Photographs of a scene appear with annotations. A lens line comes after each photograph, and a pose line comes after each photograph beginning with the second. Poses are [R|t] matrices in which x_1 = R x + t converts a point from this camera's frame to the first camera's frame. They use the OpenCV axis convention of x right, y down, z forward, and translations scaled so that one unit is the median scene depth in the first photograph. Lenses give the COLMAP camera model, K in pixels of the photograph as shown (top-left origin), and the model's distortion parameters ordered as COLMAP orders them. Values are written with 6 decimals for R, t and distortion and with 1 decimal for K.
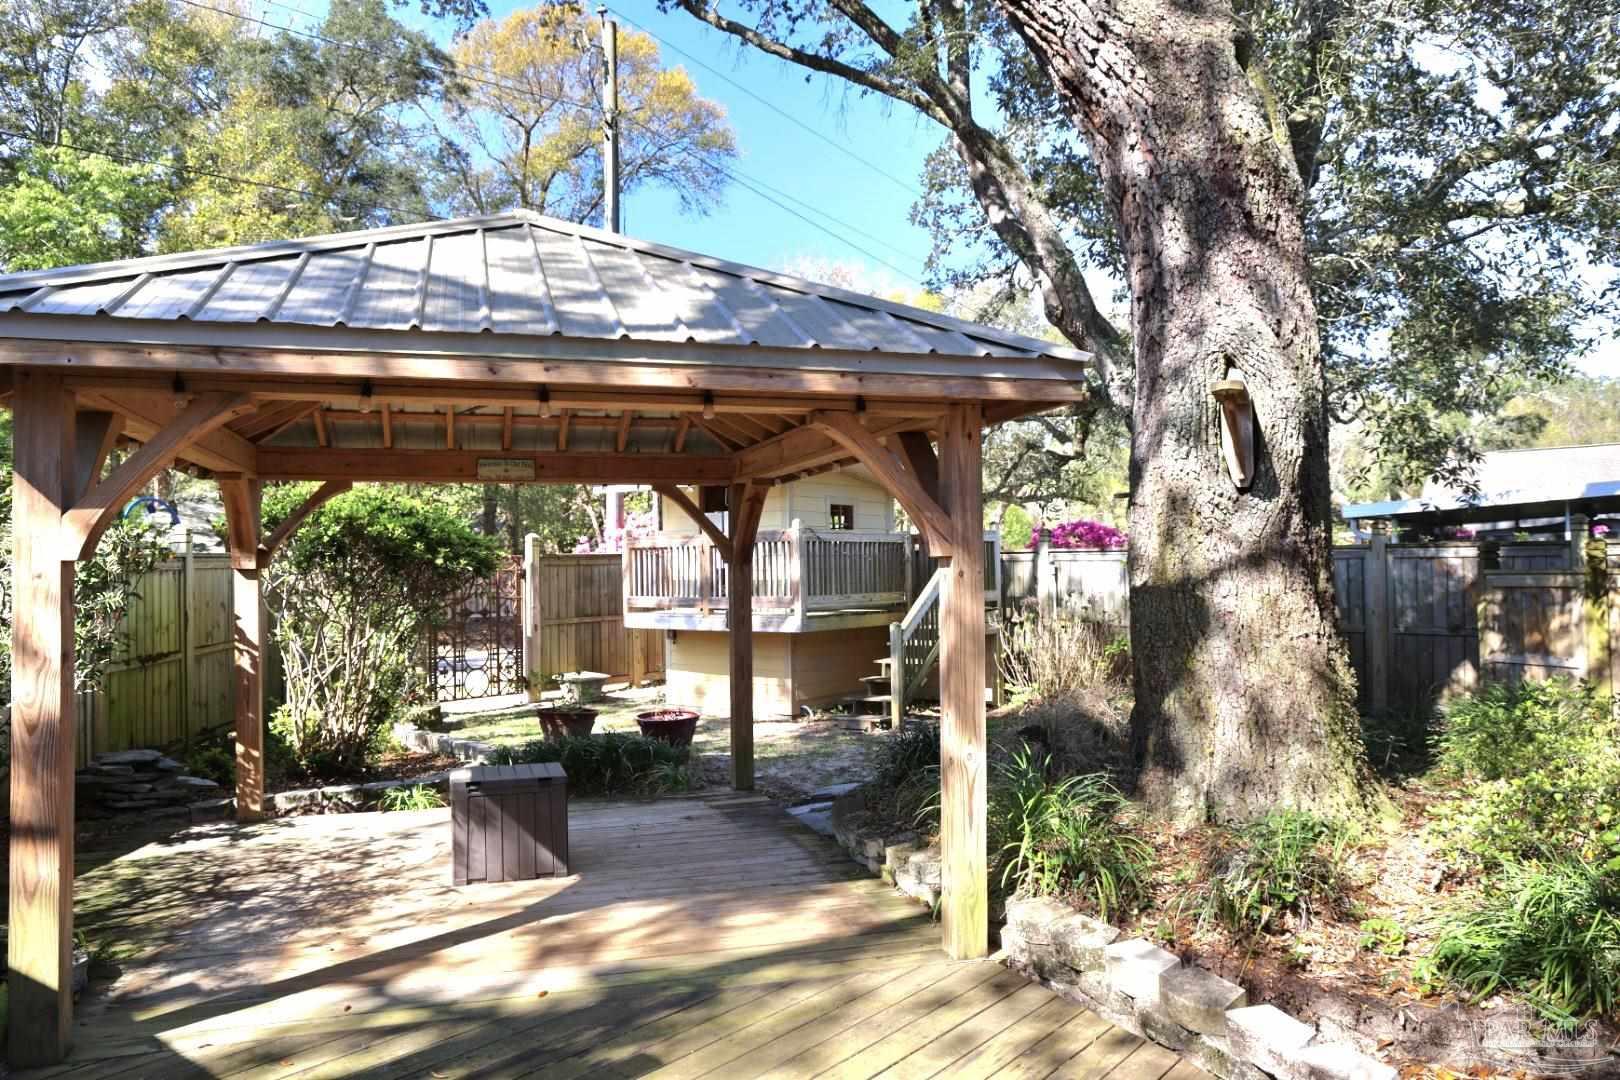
lens RADIAL K [[1108.4, 0, 810.0], [0, 1108.4, 540.0], [0, 0, 1]] dist [-0.115248, 0.093355]
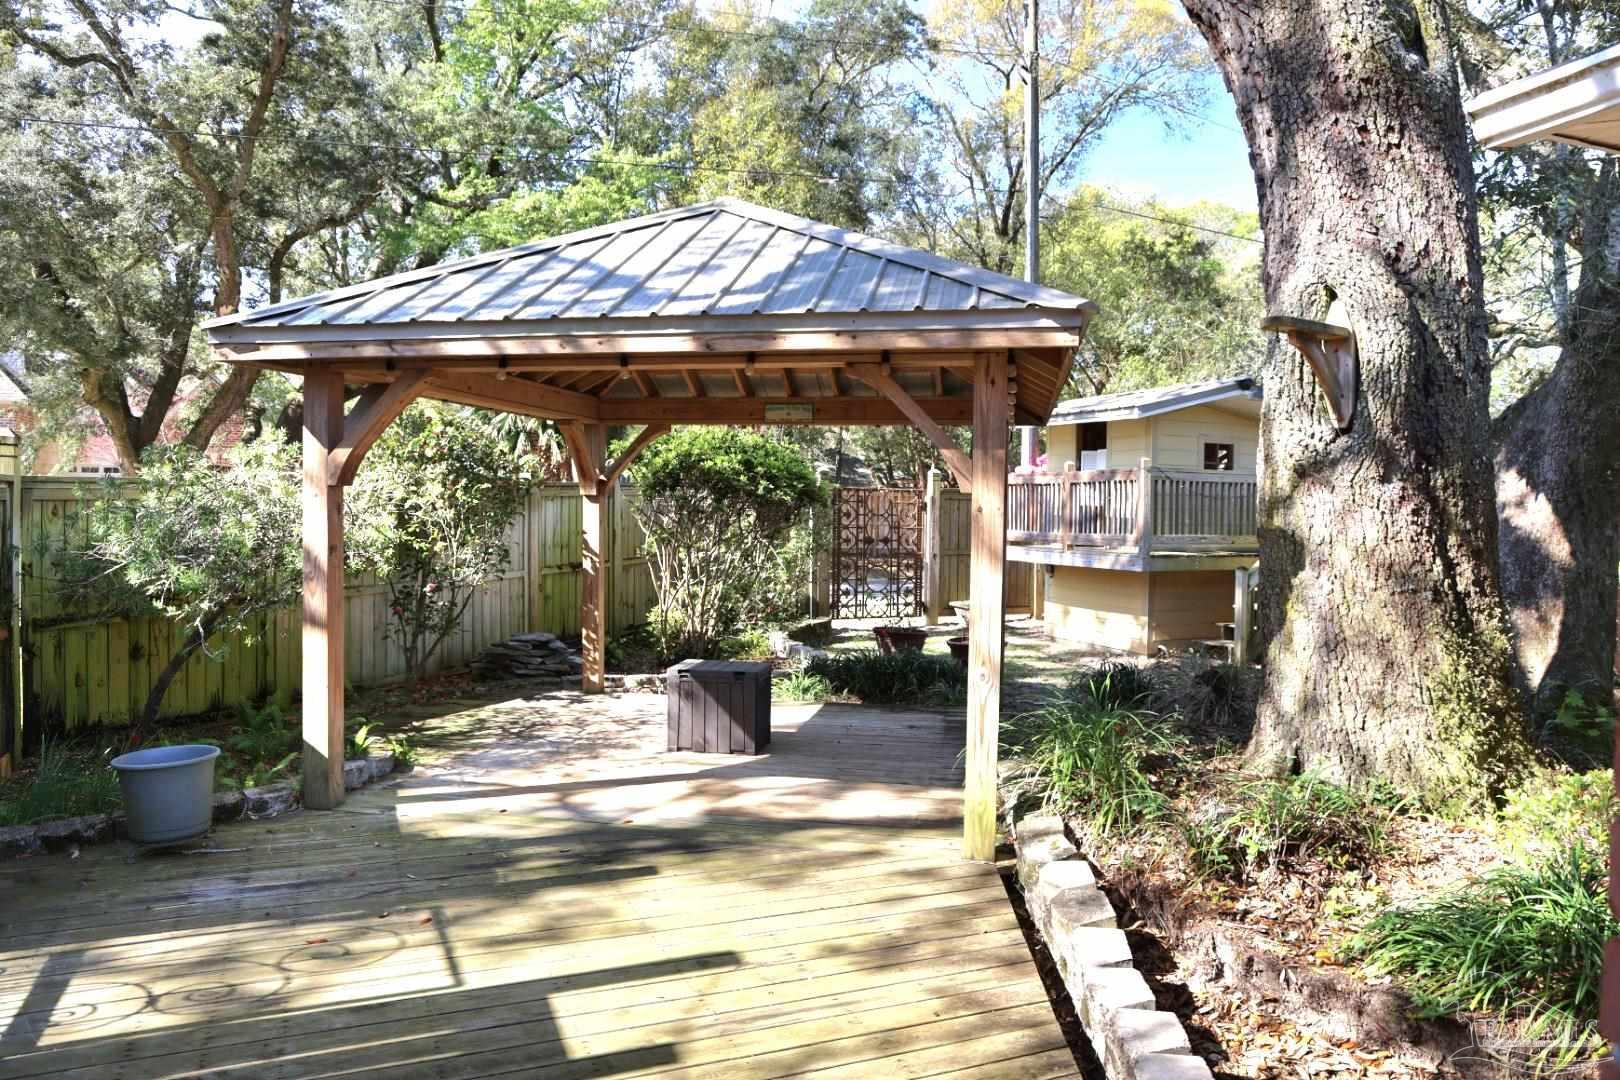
lens RADIAL K [[1108.4, 0, 810.0], [0, 1108.4, 540.0], [0, 0, 1]] dist [-0.115248, 0.093355]
pose [[0.883369, 0.039884, -0.466978, 0.251762], [-0.012829, 0.998057, 0.060974, -0.001989], [0.468502, -0.047872, 0.882164, -0.020231]]
